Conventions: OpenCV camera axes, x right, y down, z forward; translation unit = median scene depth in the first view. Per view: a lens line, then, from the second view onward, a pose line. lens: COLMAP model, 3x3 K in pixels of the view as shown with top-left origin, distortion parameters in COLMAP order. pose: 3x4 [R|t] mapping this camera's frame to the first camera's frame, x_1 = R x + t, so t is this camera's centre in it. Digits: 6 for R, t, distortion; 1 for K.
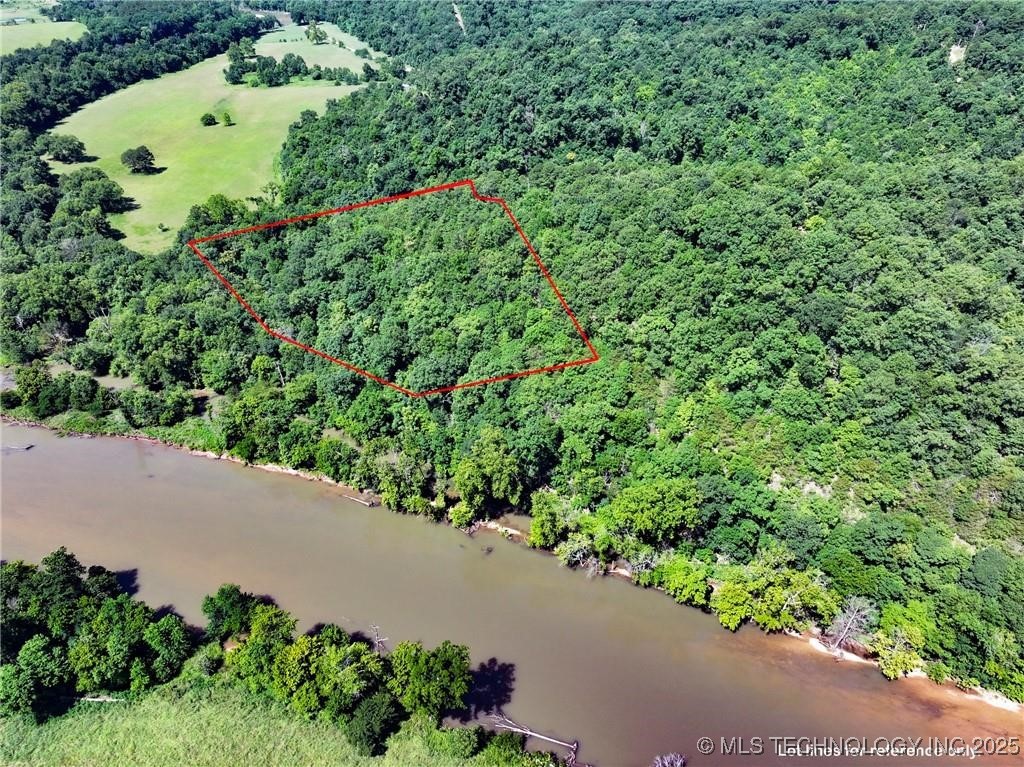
lens RADIAL K [[714.7, 0, 512.0], [0, 714.7, 383.5], [0, 0, 1]] dist [-0.005125, 0.023446]
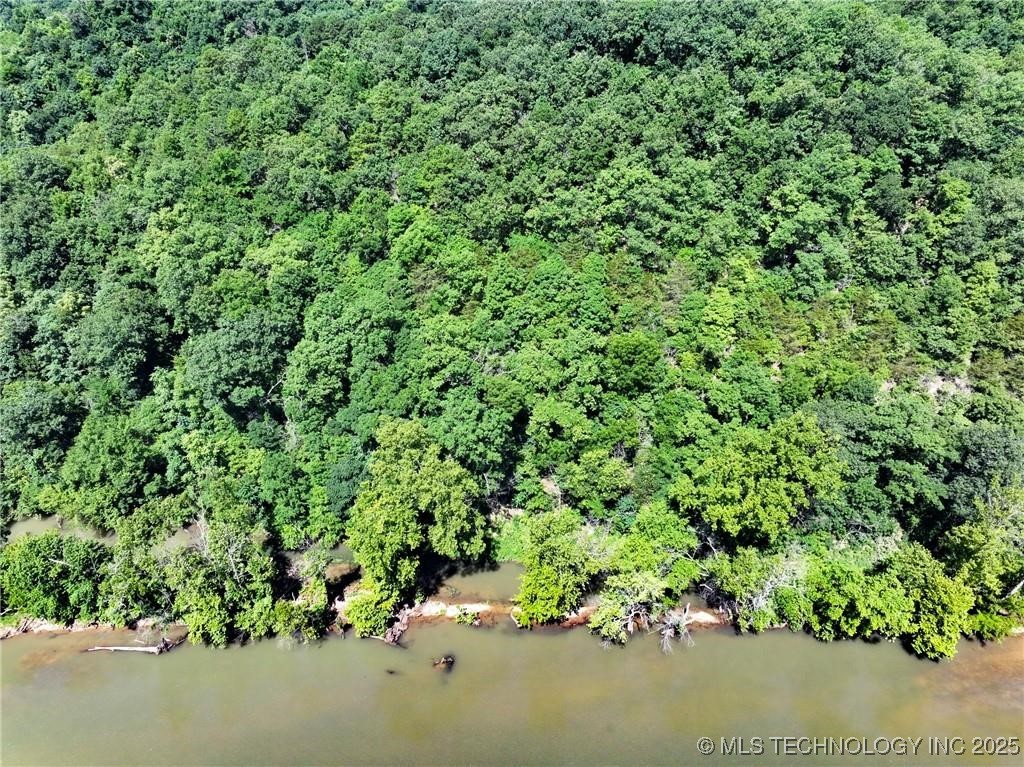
lens RADIAL K [[714.7, 0, 512.0], [0, 714.7, 383.5], [0, 0, 1]] dist [-0.005125, 0.023446]
pose [[0.914676, -0.213479, 0.343211, -0.097309], [0.224274, 0.974490, 0.008436, 0.041742], [-0.336256, 0.069257, 0.939220, 0.409485]]
